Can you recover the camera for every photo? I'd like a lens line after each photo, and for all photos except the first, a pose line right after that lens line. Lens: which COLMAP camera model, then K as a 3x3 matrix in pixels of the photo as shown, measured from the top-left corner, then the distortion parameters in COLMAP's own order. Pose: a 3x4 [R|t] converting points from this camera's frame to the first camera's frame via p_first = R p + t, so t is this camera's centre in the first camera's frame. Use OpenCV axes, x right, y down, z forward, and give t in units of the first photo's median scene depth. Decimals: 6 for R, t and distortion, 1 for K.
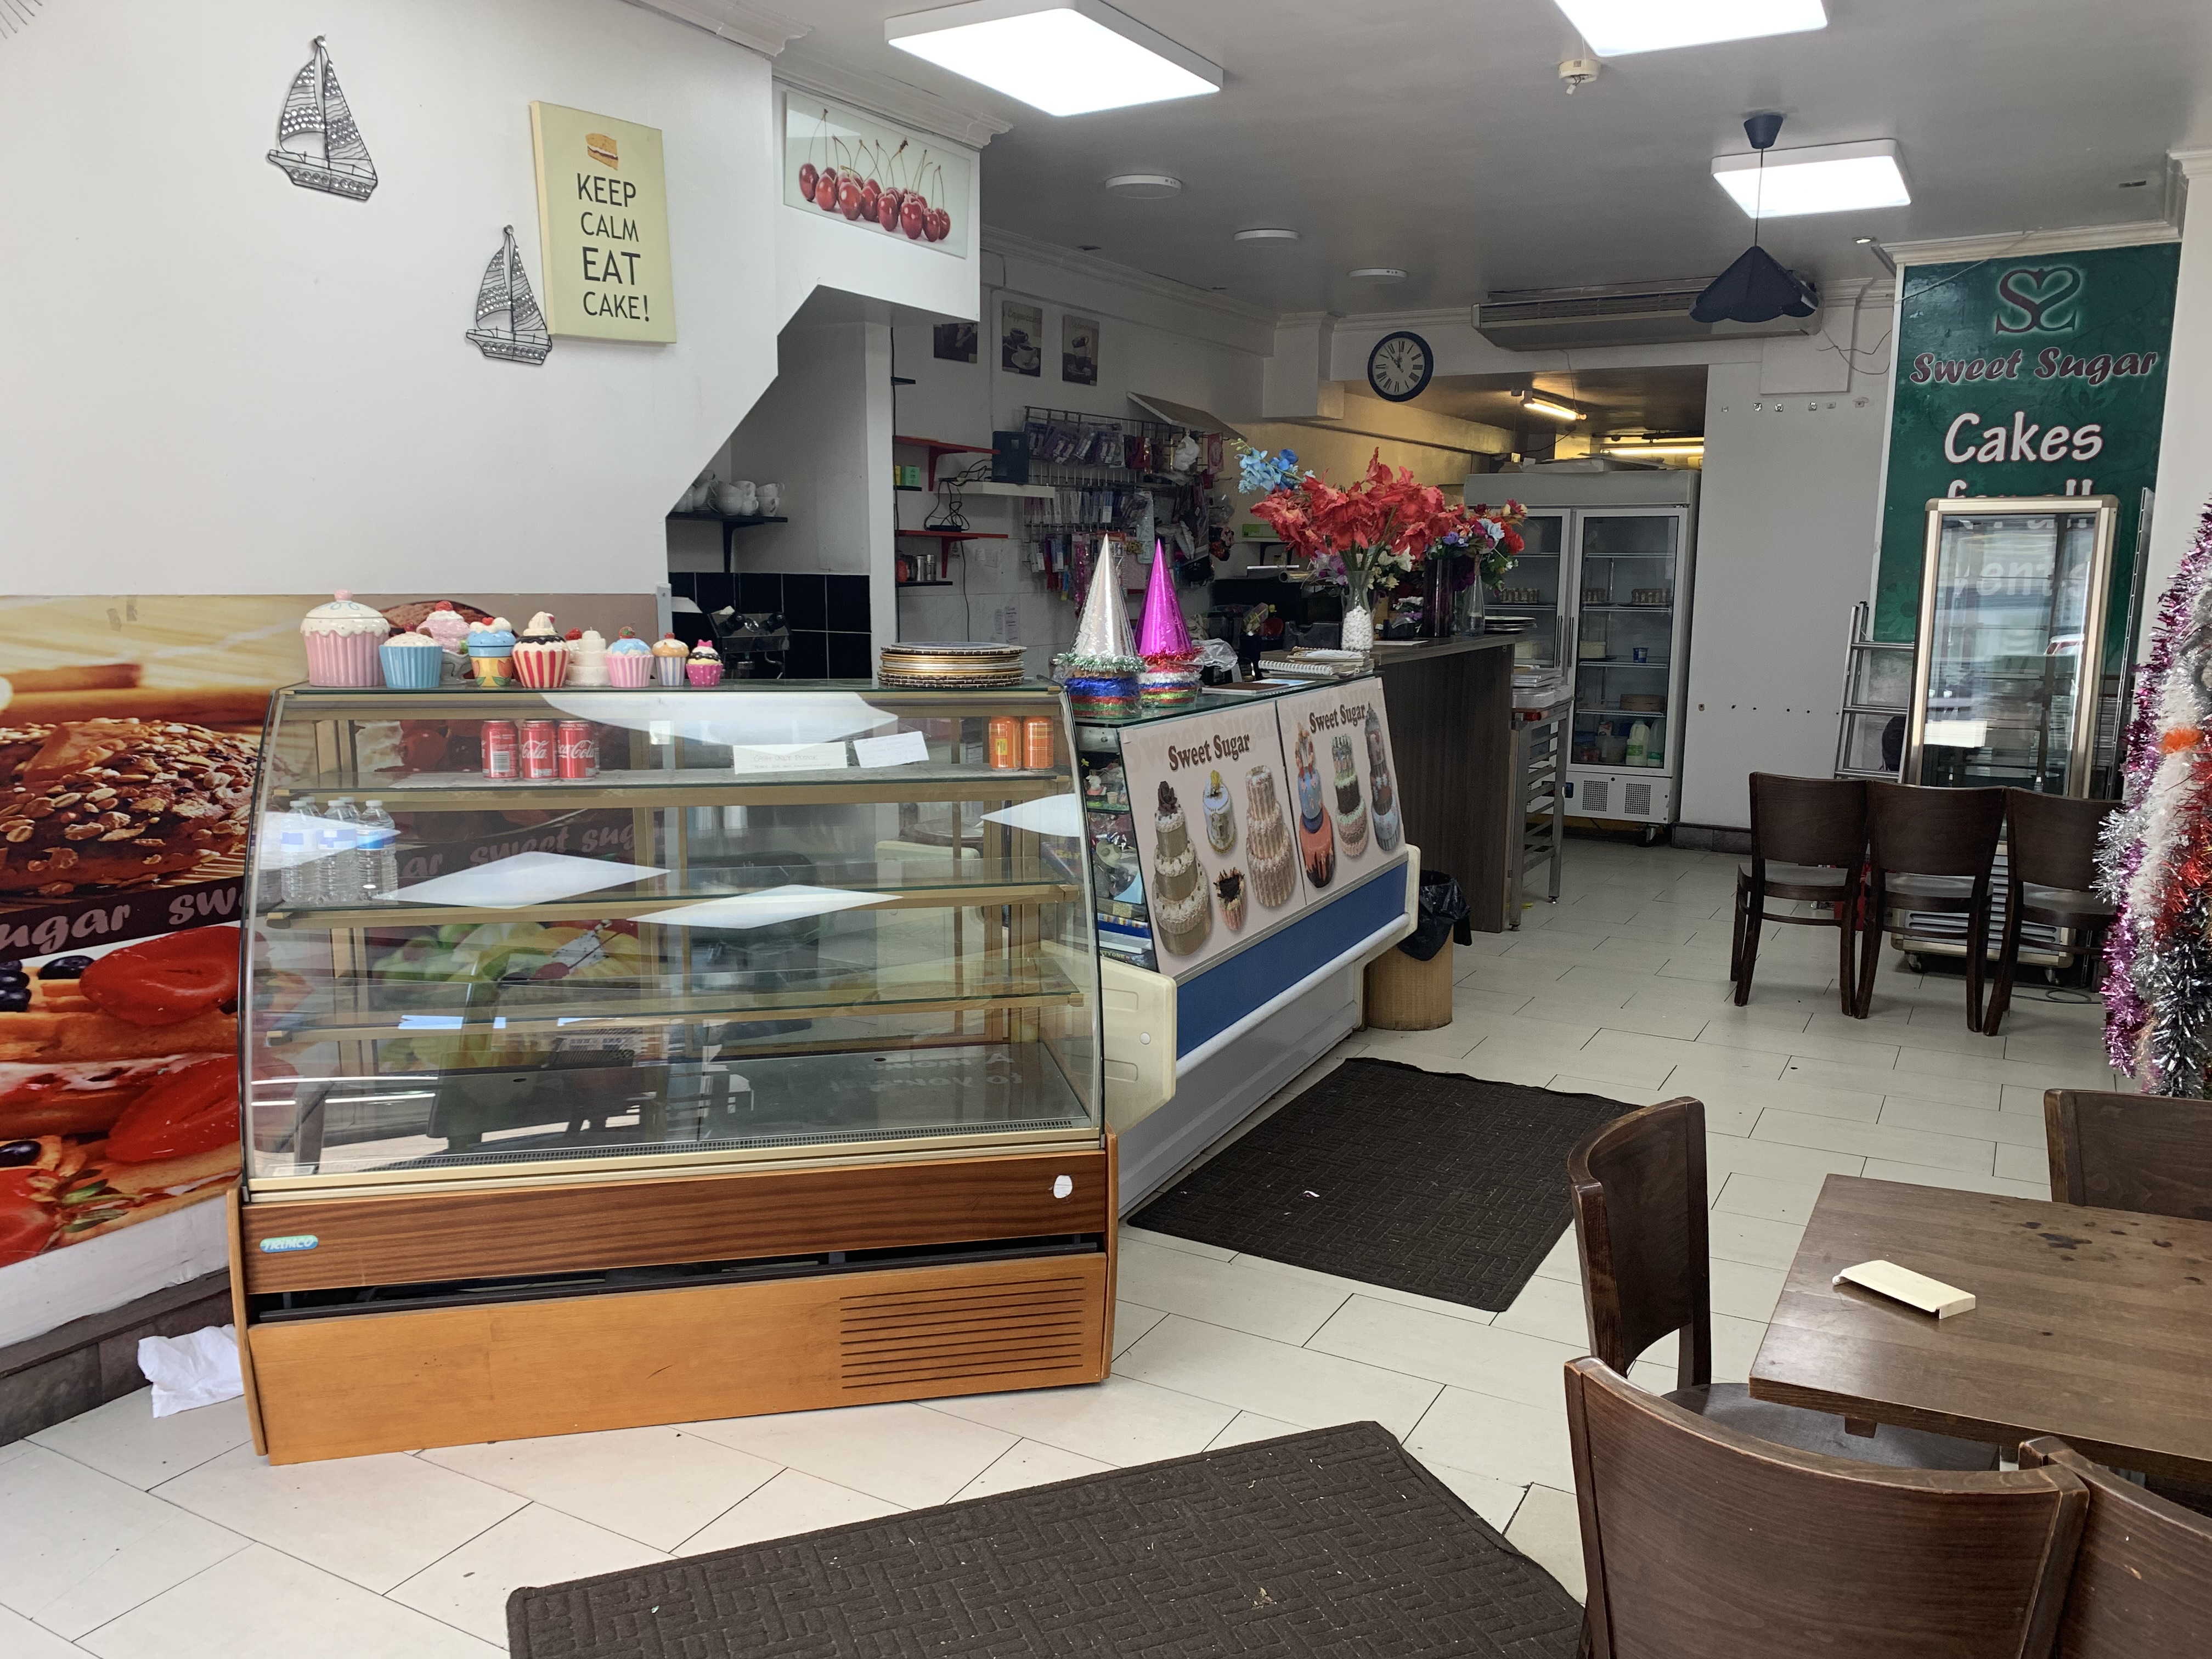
lens RADIAL K [[1685.5, 0, 1106.0], [0, 1685.5, 829.5], [0, 0, 1]] dist [0.021823, -0.014391]
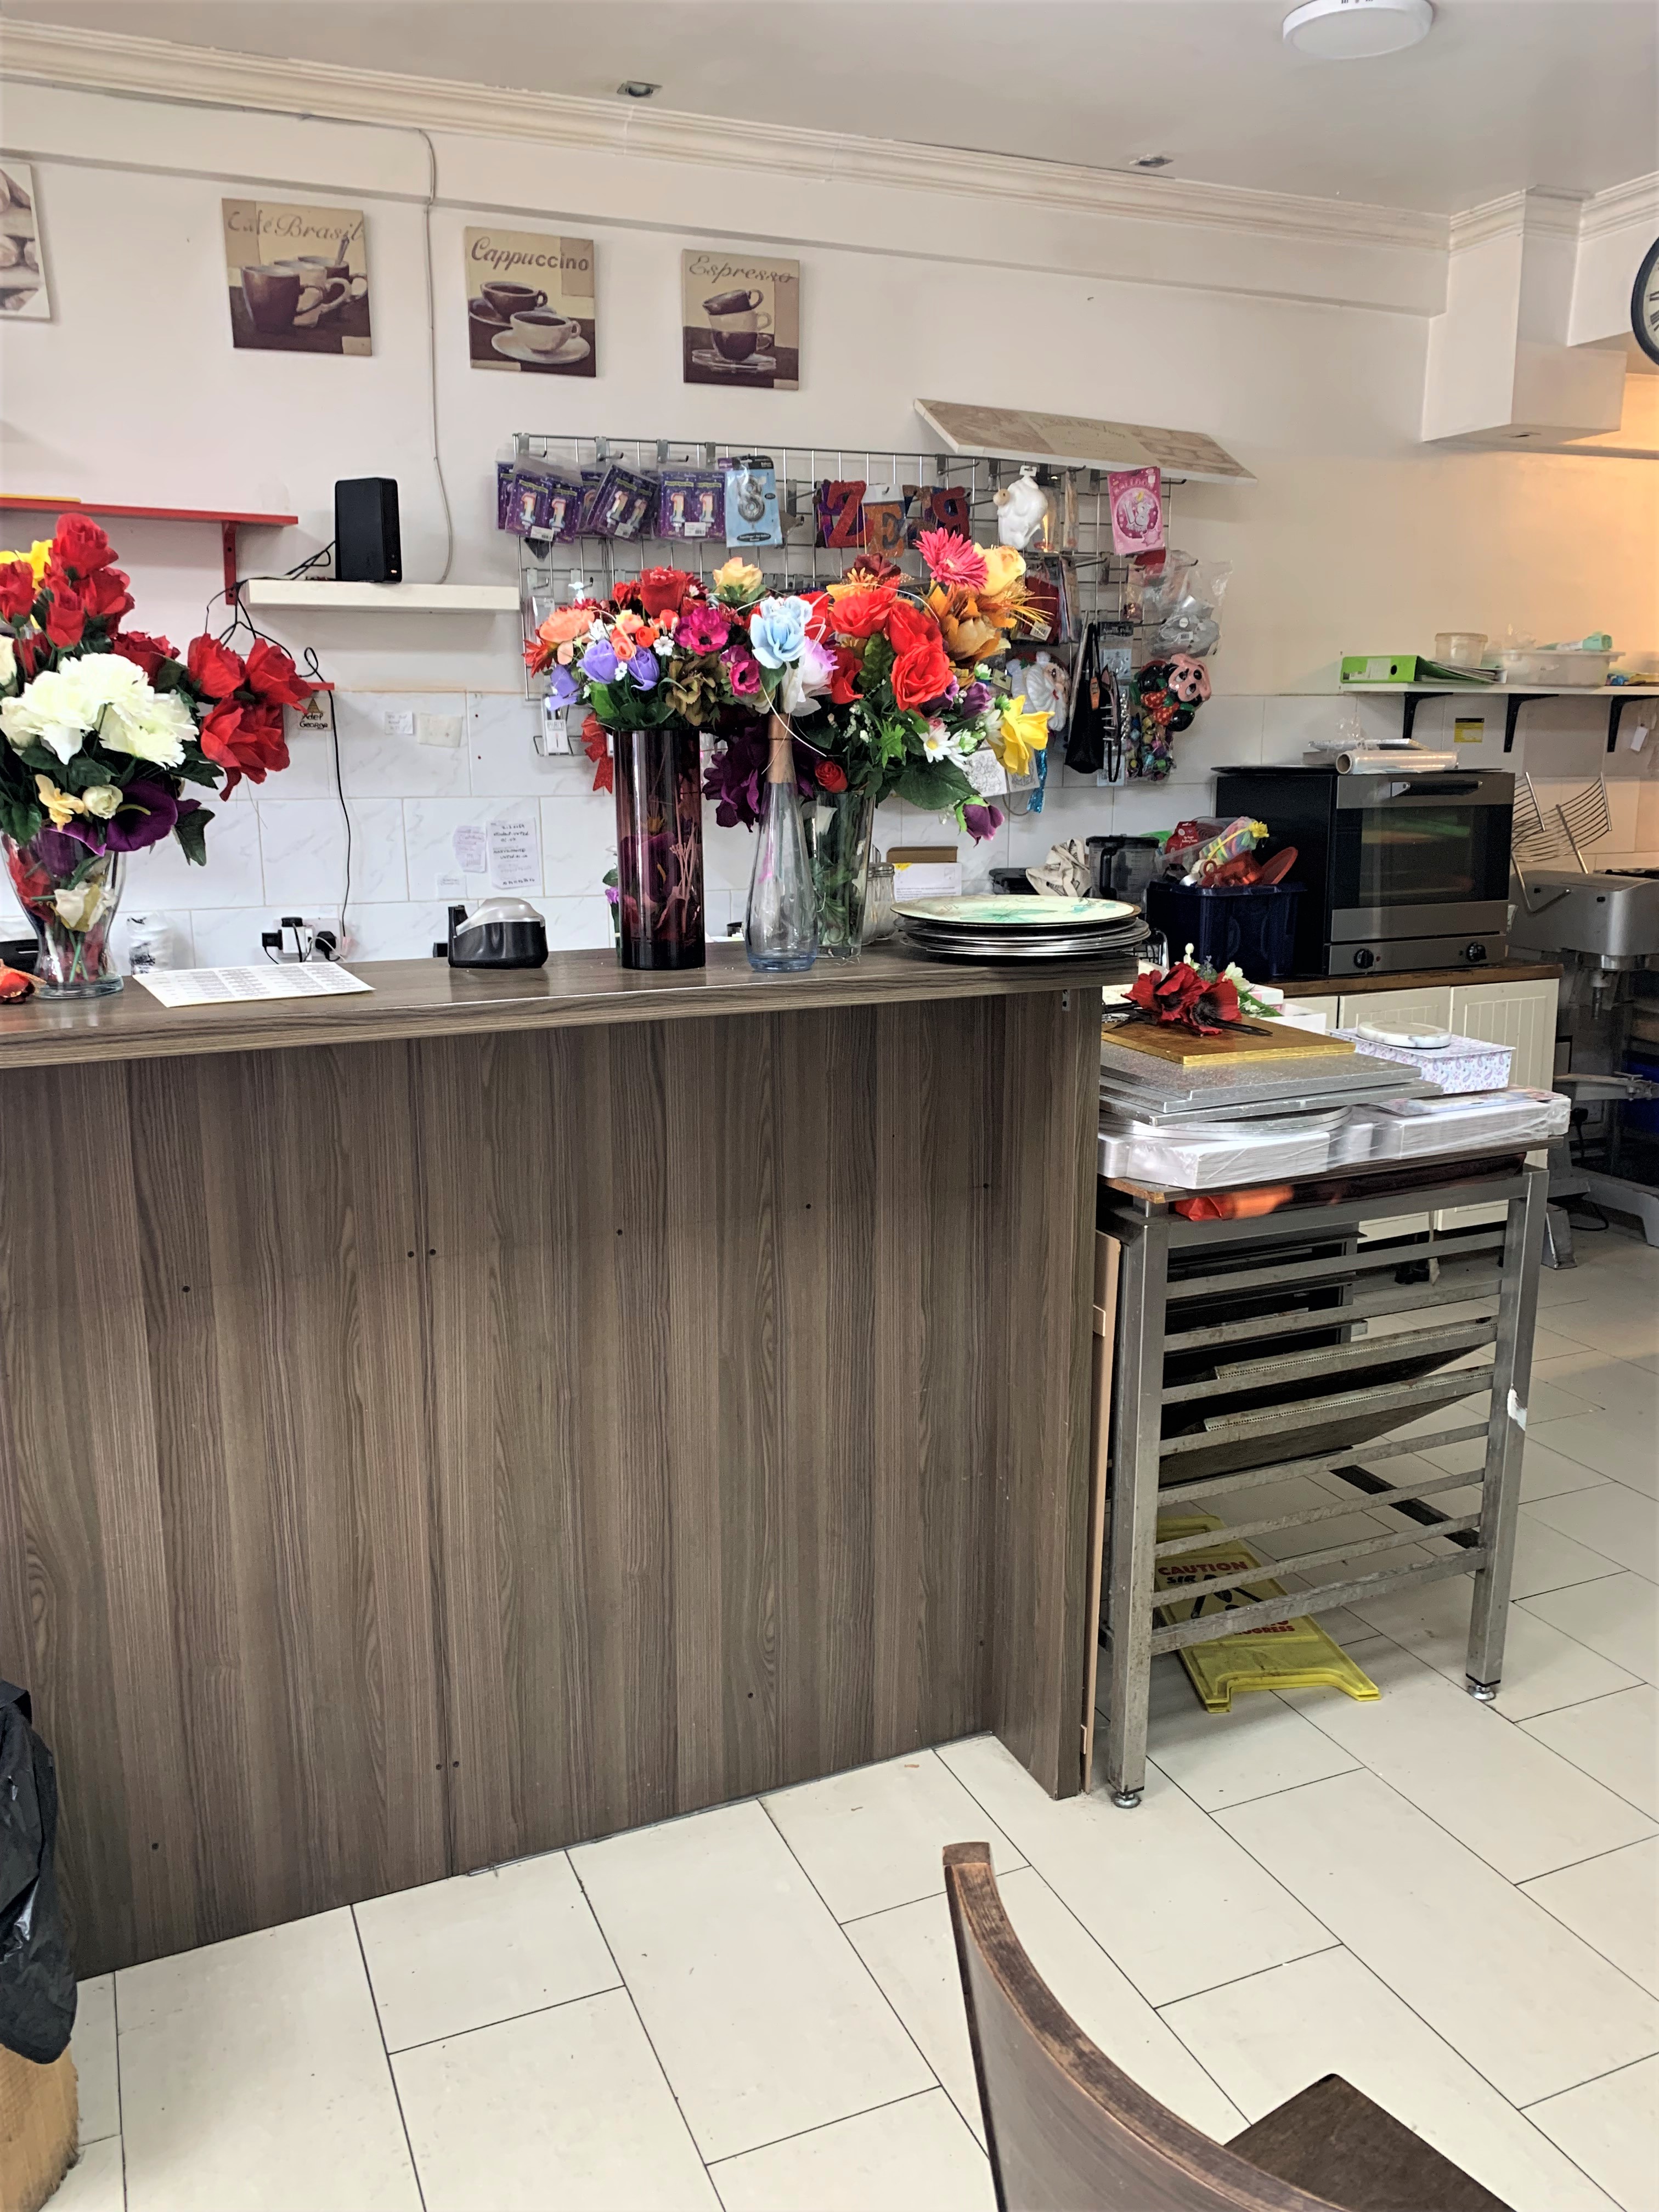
lens RADIAL K [[1685.5, 0, 821.0], [0, 1685.5, 1081.2], [0, 0, 1]] dist [0.021823, -0.014391]
pose [[0.792269, 0.115859, -0.599072, 0.378086], [-0.089369, 0.993253, 0.073903, -0.105958], [0.603592, -0.005012, 0.797277, 0.675397]]
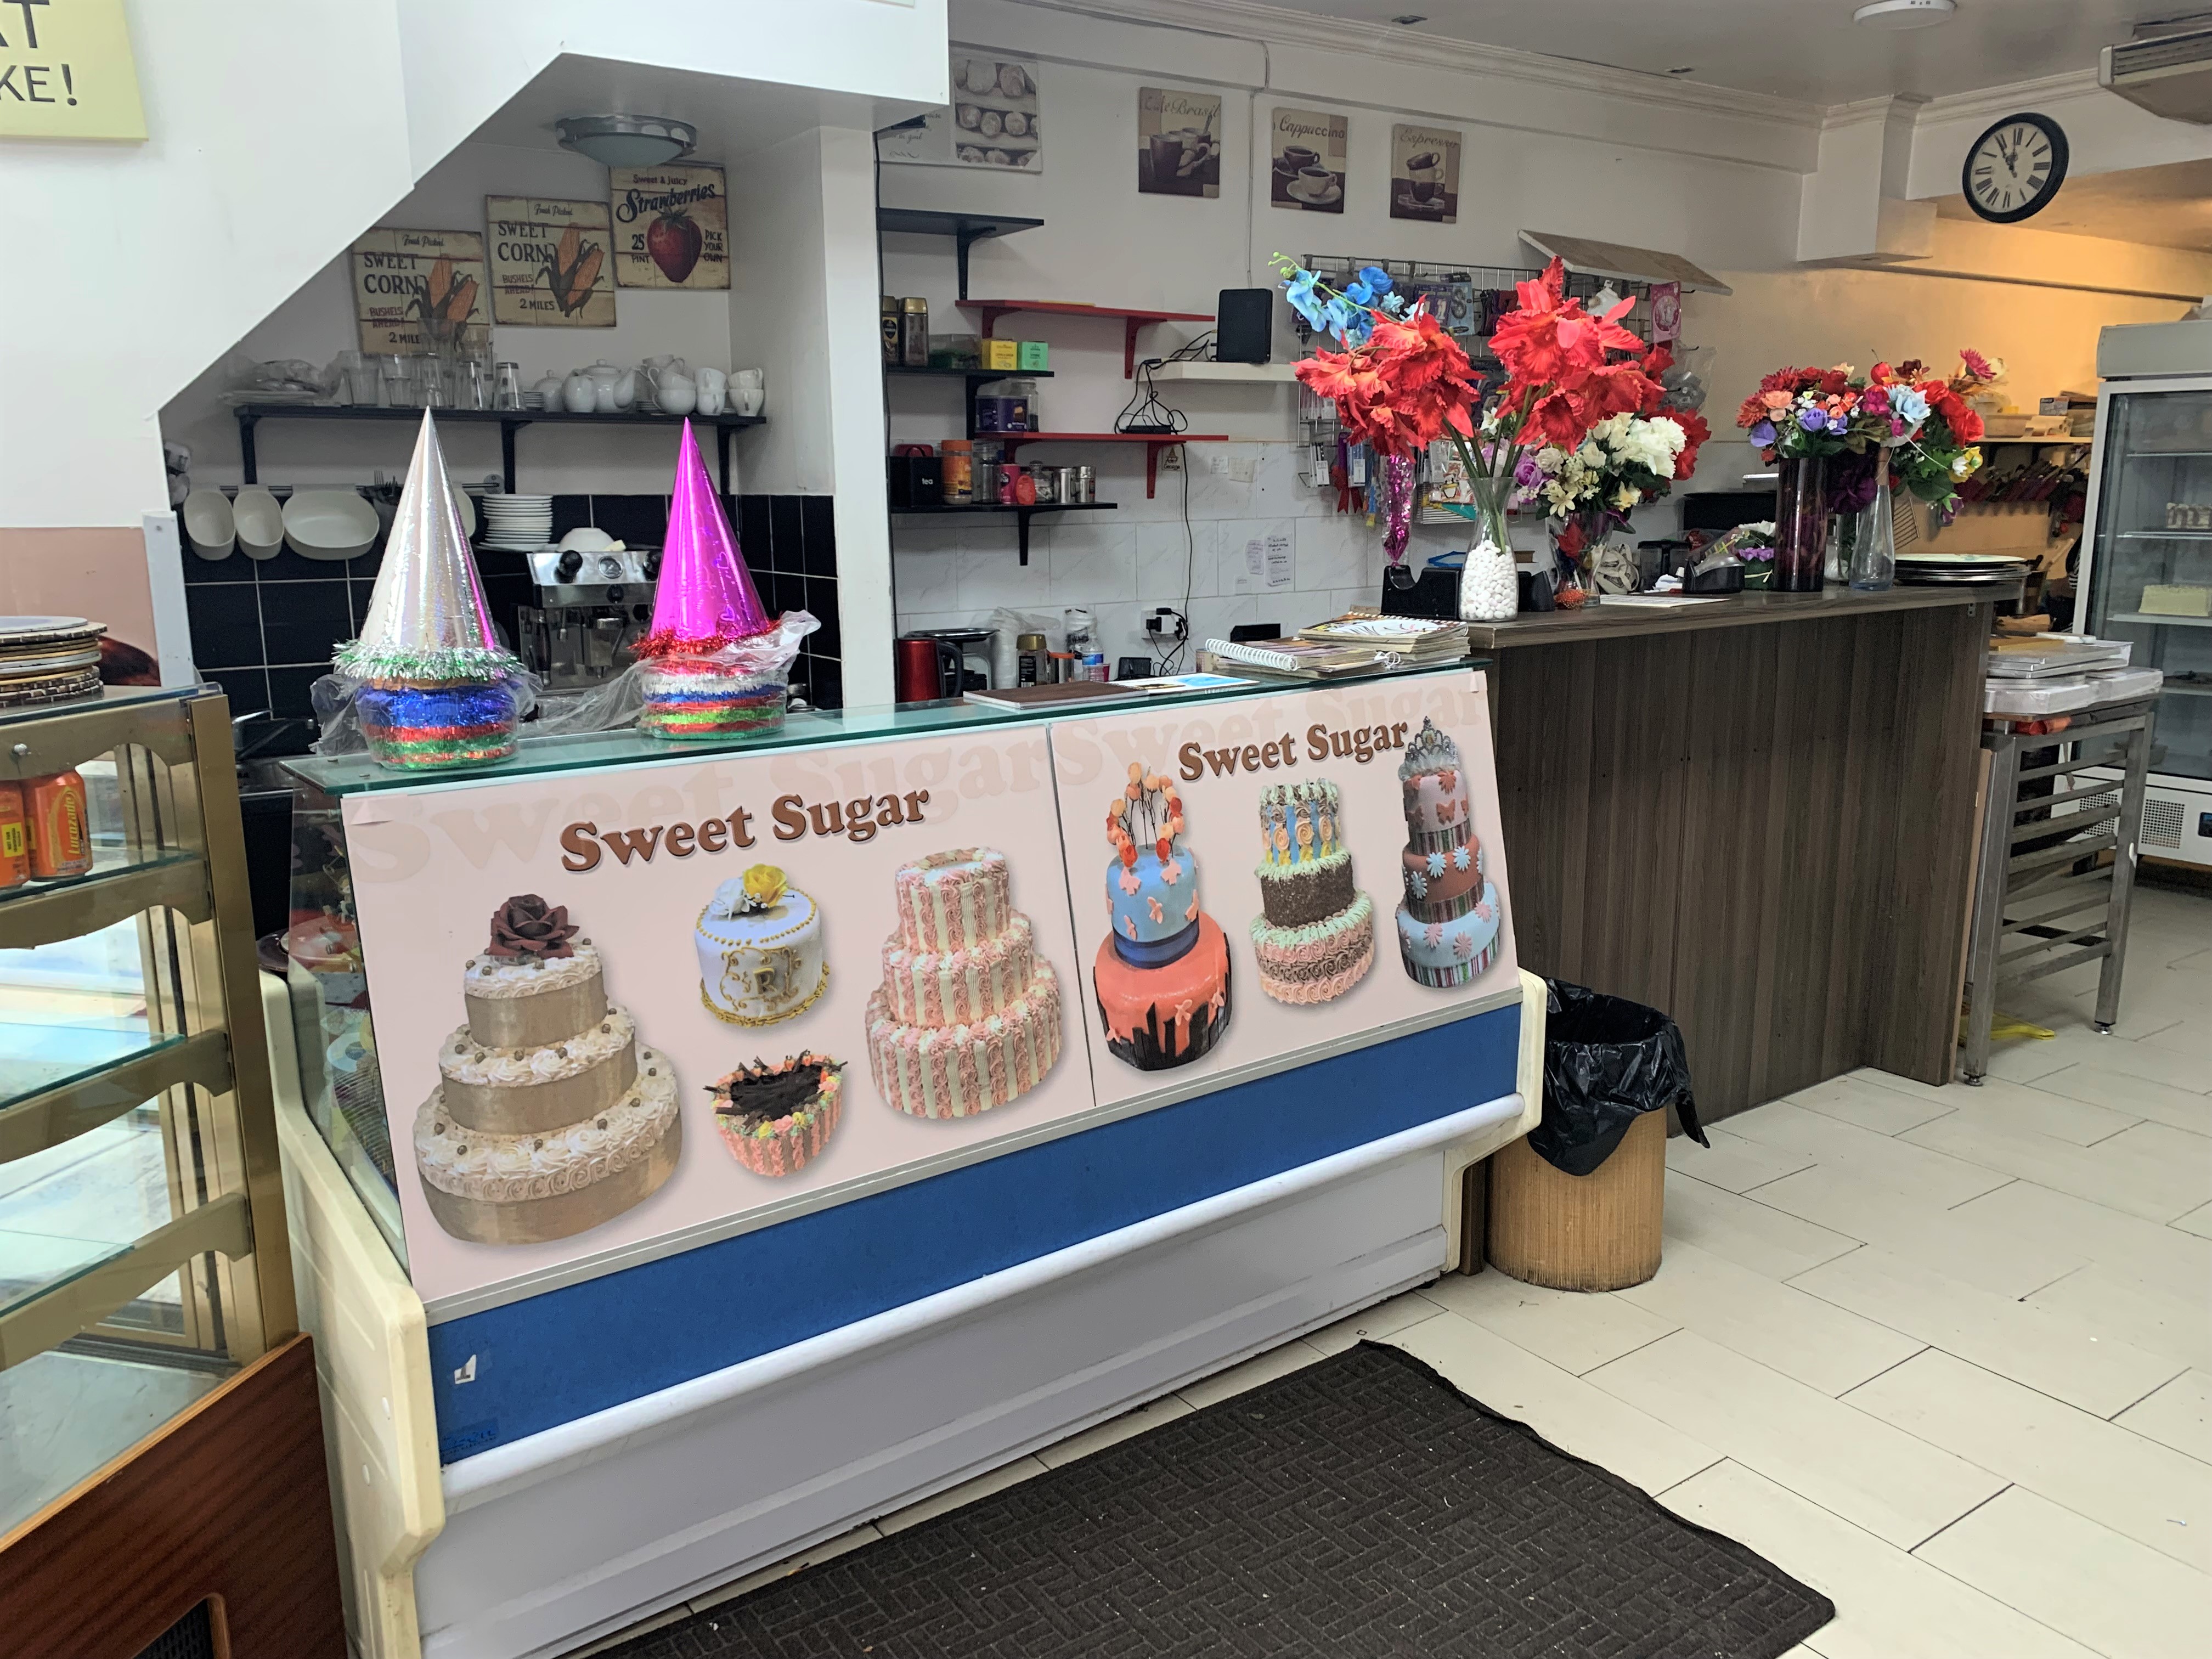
lens RADIAL K [[1713.2, 0, 1106.0], [0, 1713.2, 829.5], [0, 0, 1]] dist [0.003556, -0.000406]
pose [[0.900083, 0.072242, -0.429689, 0.216582], [-0.054479, 0.997080, 0.053516, -0.044807], [0.432300, -0.024759, 0.901390, 0.318582]]
